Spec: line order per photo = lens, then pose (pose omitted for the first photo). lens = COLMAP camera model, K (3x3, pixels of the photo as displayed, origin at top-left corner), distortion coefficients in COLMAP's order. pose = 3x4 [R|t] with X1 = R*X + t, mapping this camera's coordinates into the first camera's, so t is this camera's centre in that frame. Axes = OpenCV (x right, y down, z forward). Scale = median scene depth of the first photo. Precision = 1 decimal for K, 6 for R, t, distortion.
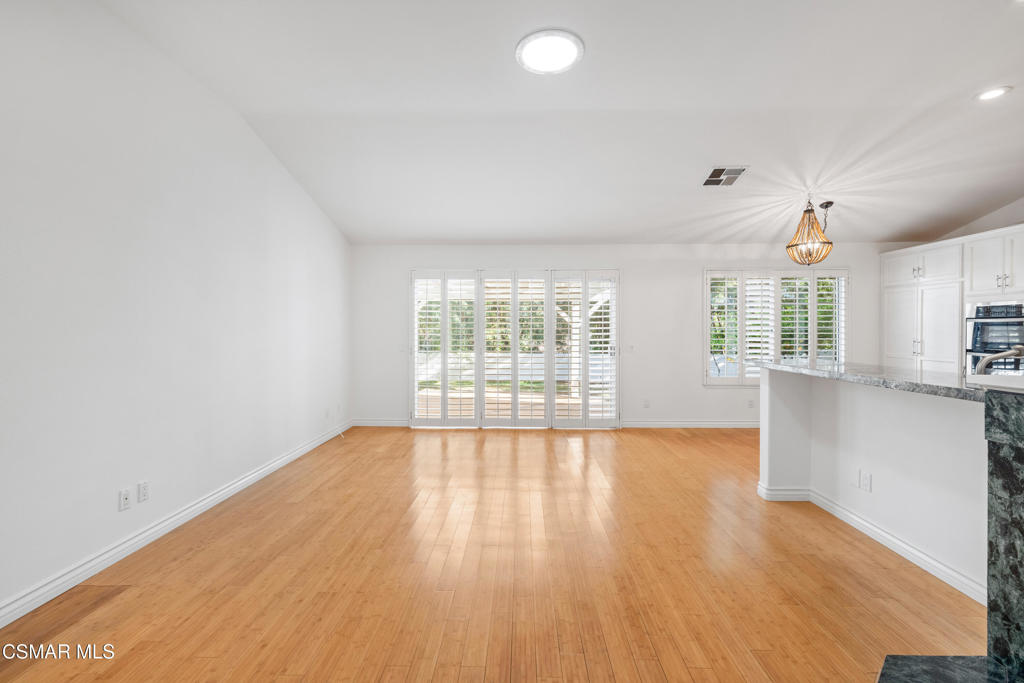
lens RADIAL K [[443.3, 0, 511.5], [0, 443.3, 338.3], [0, 0, 1]] dist [0.001701, 0.000261]
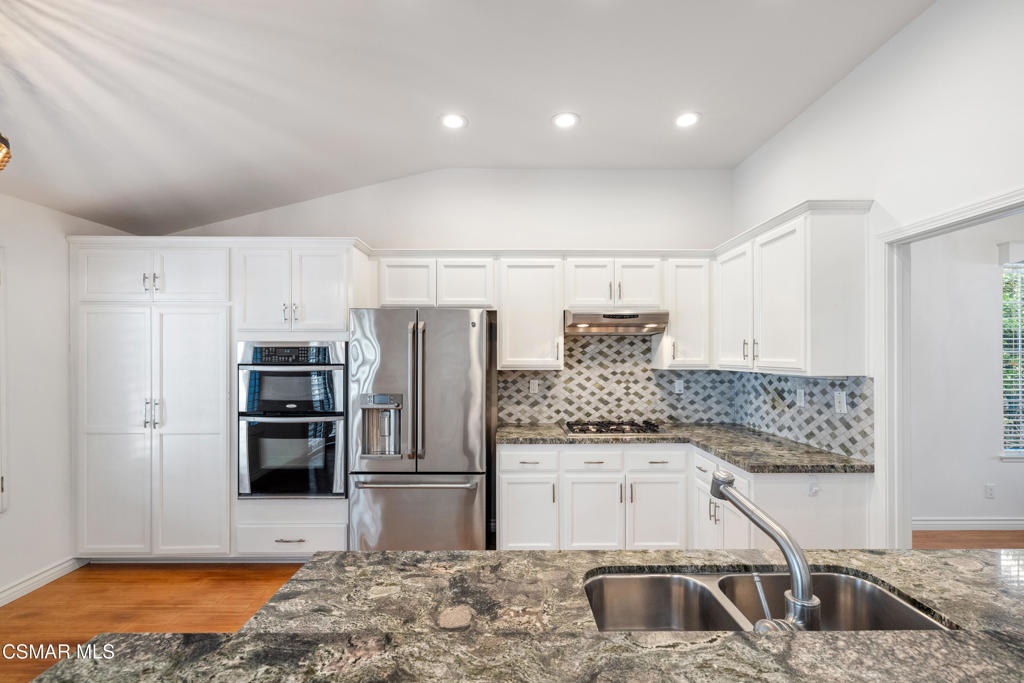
lens RADIAL K [[443.3, 0, 511.8], [0, 443.3, 348.8], [0, 0, 1]] dist [0.001701, 0.000261]
pose [[-0.031773, 0.001950, 0.999493, 0.359364], [0.019846, 0.999802, -0.001320, -0.057918], [-0.999298, 0.019794, -0.031805, 0.611696]]
